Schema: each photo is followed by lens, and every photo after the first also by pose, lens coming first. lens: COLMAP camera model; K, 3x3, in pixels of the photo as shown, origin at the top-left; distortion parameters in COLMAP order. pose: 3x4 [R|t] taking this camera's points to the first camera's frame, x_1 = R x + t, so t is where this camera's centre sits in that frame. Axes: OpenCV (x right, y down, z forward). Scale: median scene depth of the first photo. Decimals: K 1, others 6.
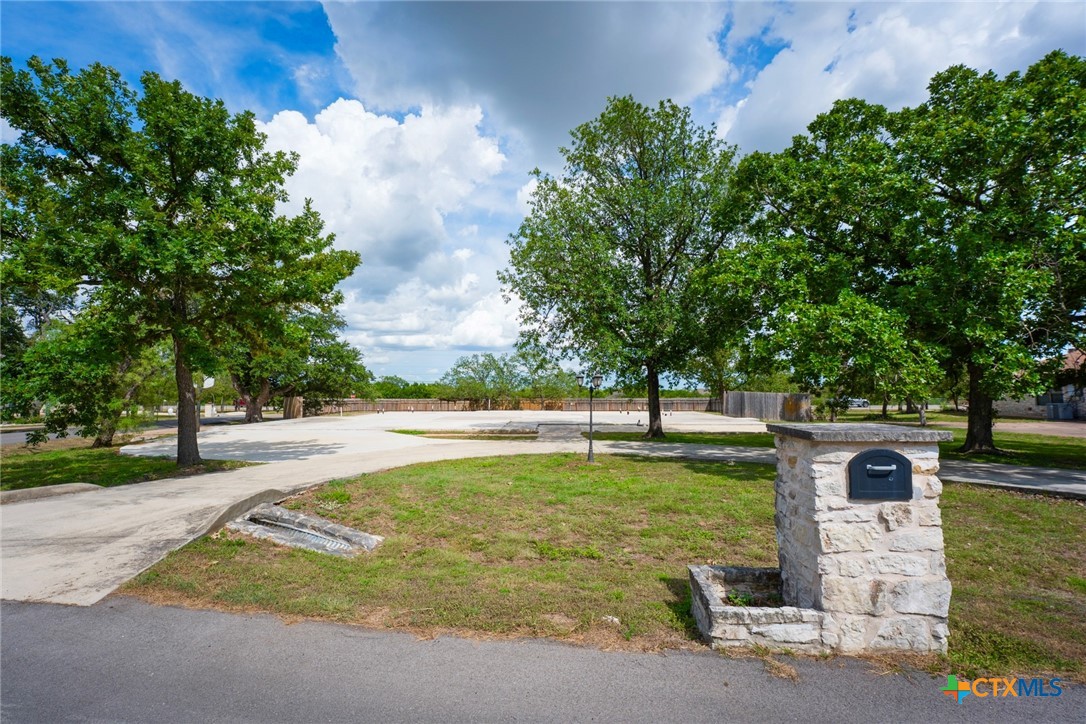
lens RADIAL K [[467.3, 0, 545.9], [0, 467.3, 357.5], [0, 0, 1]] dist [-0.001390, -0.000053]
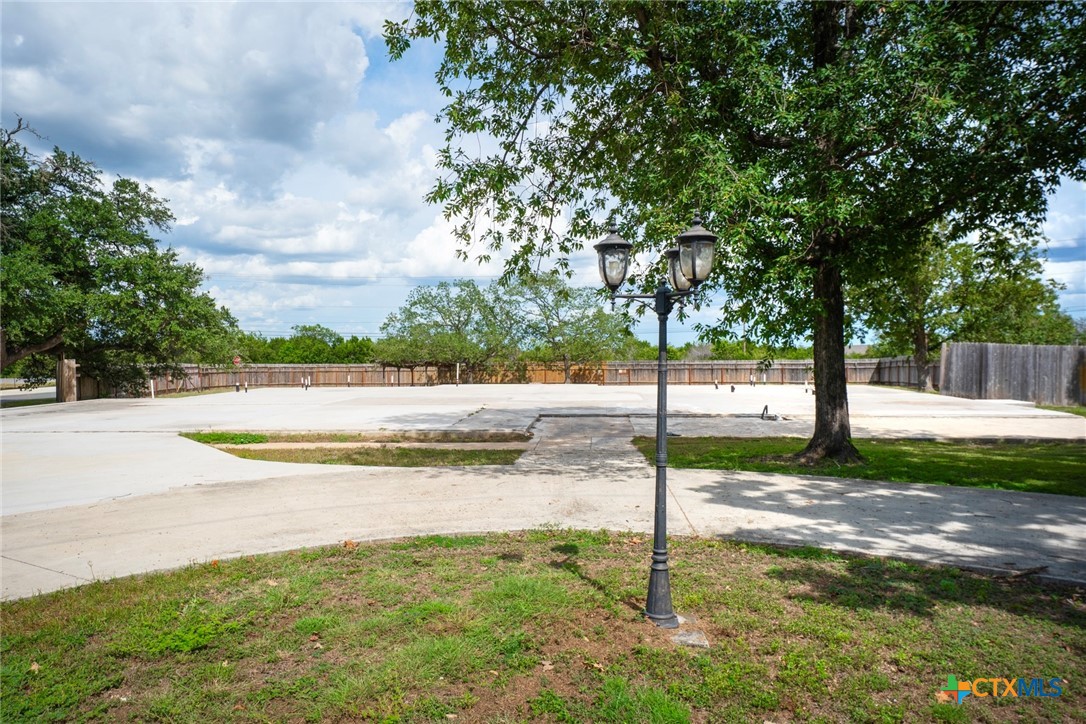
lens RADIAL K [[747.8, 0, 562.2], [0, 747.8, 364.3], [0, 0, 1]] dist [0.055208, 0.000647]
pose [[0.999612, -0.004644, -0.027466, 0.016605], [0.007056, 0.996060, 0.088405, 0.018827], [0.026947, -0.088564, 0.995706, 0.180706]]
